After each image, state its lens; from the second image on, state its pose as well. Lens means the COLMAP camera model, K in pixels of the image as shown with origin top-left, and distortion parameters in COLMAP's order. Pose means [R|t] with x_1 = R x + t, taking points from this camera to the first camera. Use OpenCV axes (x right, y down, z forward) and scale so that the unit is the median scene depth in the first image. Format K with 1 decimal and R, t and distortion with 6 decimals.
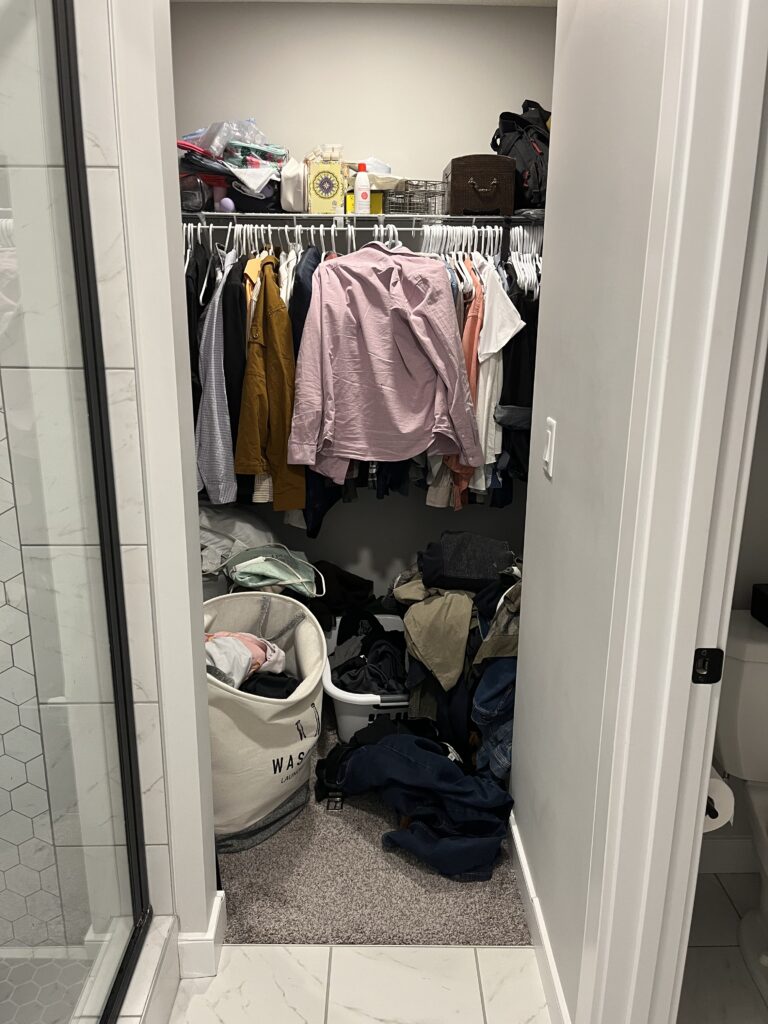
lens RADIAL K [[771.8, 0, 380.4], [0, 771.8, 512.9], [0, 0, 1]] dist [0.059304, -0.010802]
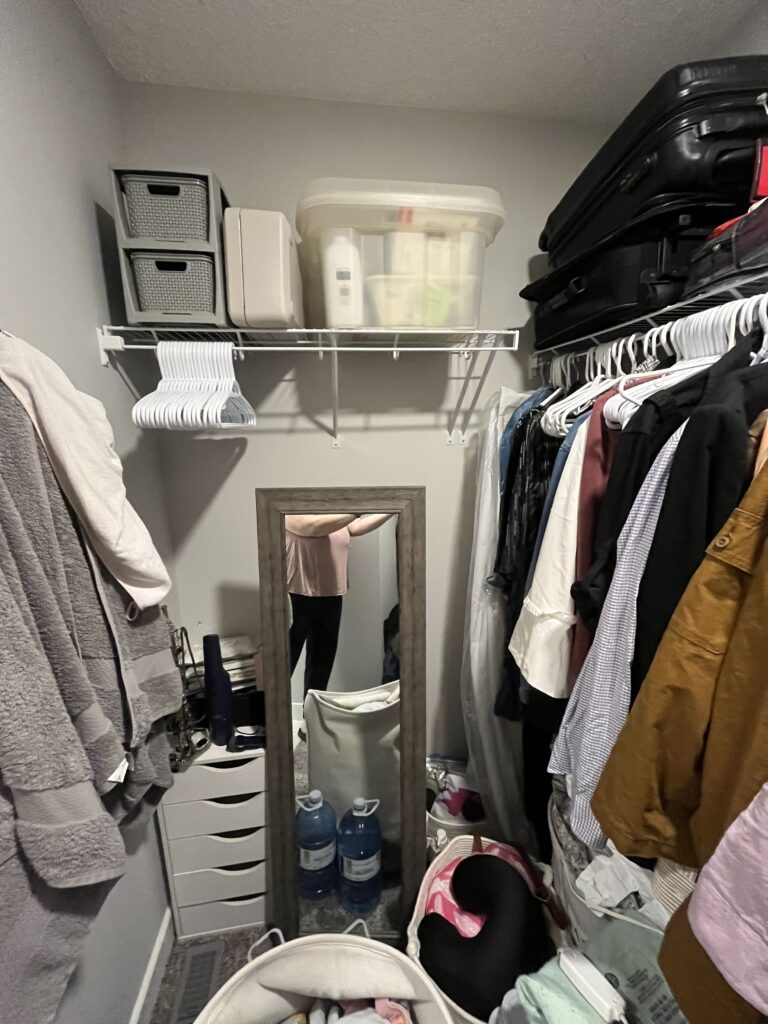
lens RADIAL K [[411.2, 0, 388.6], [0, 411.2, 514.1], [0, 0, 1]] dist [-0.000633, -0.000911]
pose [[0.141884, 0.183323, -0.972760, 0.007807], [-0.240488, 0.959643, 0.145774, -0.225187], [0.960226, 0.213254, 0.180245, 0.783485]]
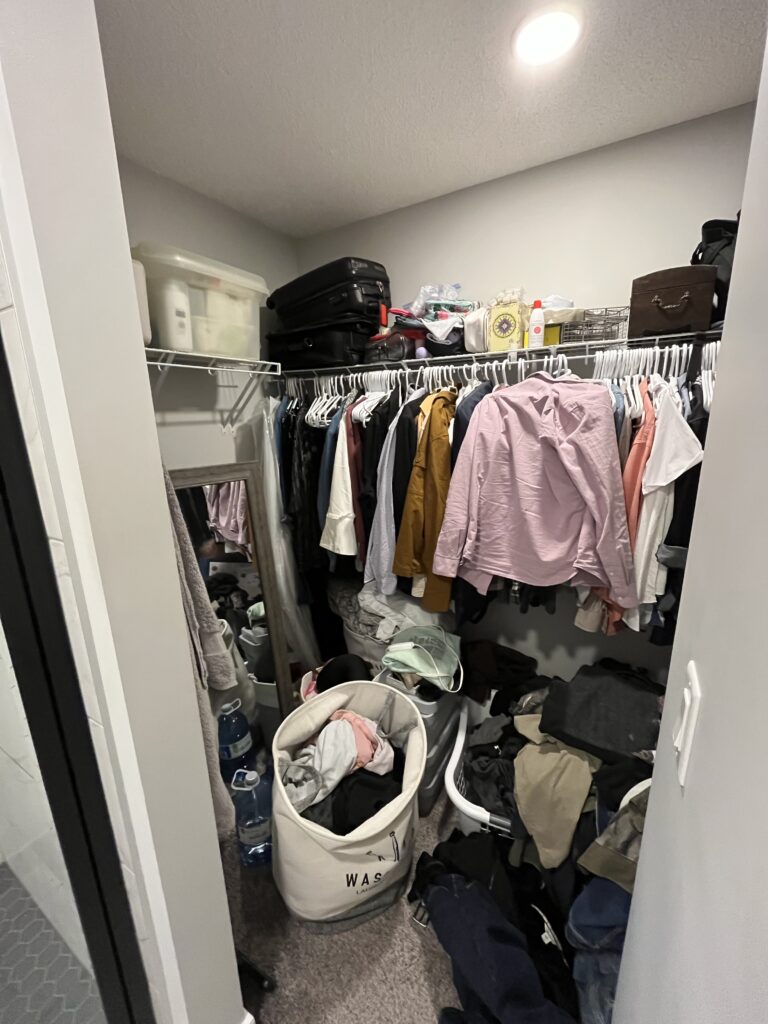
lens RADIAL K [[411.2, 0, 385.5], [0, 411.2, 514.9], [0, 0, 1]] dist [-0.000633, -0.000911]
pose [[0.856406, 0.095134, -0.507462, 0.115908], [-0.105976, 0.994340, 0.007562, -0.141830], [0.505310, 0.047303, 0.861641, 0.434860]]
